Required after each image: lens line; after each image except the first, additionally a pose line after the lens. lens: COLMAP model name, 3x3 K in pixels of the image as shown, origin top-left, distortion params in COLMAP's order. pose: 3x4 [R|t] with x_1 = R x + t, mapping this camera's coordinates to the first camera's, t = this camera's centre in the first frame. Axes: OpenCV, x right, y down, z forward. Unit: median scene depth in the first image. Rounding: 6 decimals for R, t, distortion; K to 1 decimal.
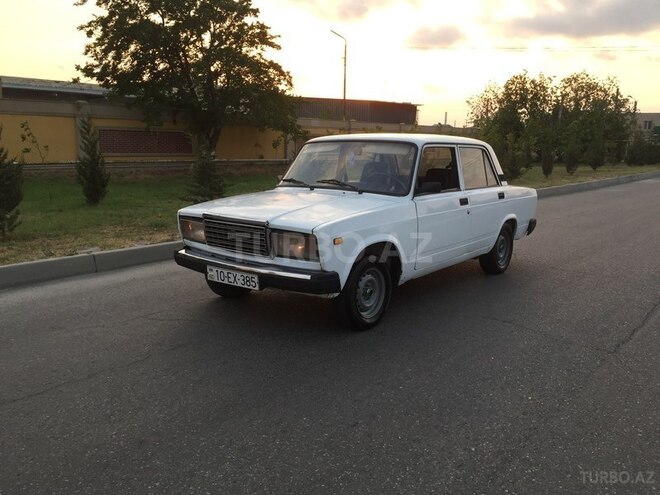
lens RADIAL K [[557.1, 0, 330.0], [0, 557.1, 247.5], [0, 0, 1]] dist [0.029980, -0.010954]
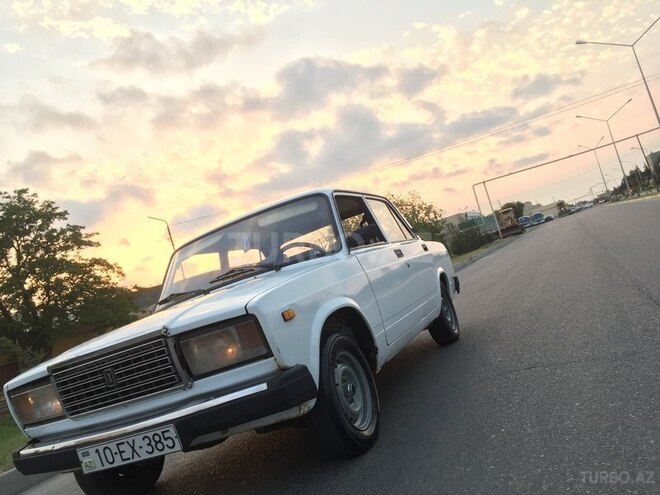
lens RADIAL K [[557.1, 0, 330.0], [0, 557.1, 247.5], [0, 0, 1]] dist [0.029980, -0.010954]
pose [[0.913487, -0.279224, 0.295931, -0.089839], [0.354117, 0.903793, -0.240331, 0.072514], [-0.200355, 0.324333, 0.924481, 0.324798]]
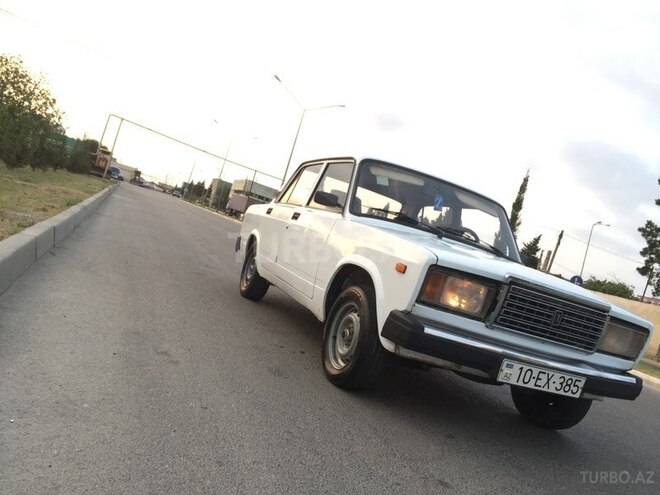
lens RADIAL K [[545.6, 0, 330.0], [0, 545.6, 247.5], [0, 0, 1]] dist [0.095111, -0.003177]
pose [[0.474350, 0.120595, 0.872037, -0.837966], [-0.124141, 0.989838, -0.069359, -0.023675], [-0.871540, -0.075355, 0.484500, 0.841057]]
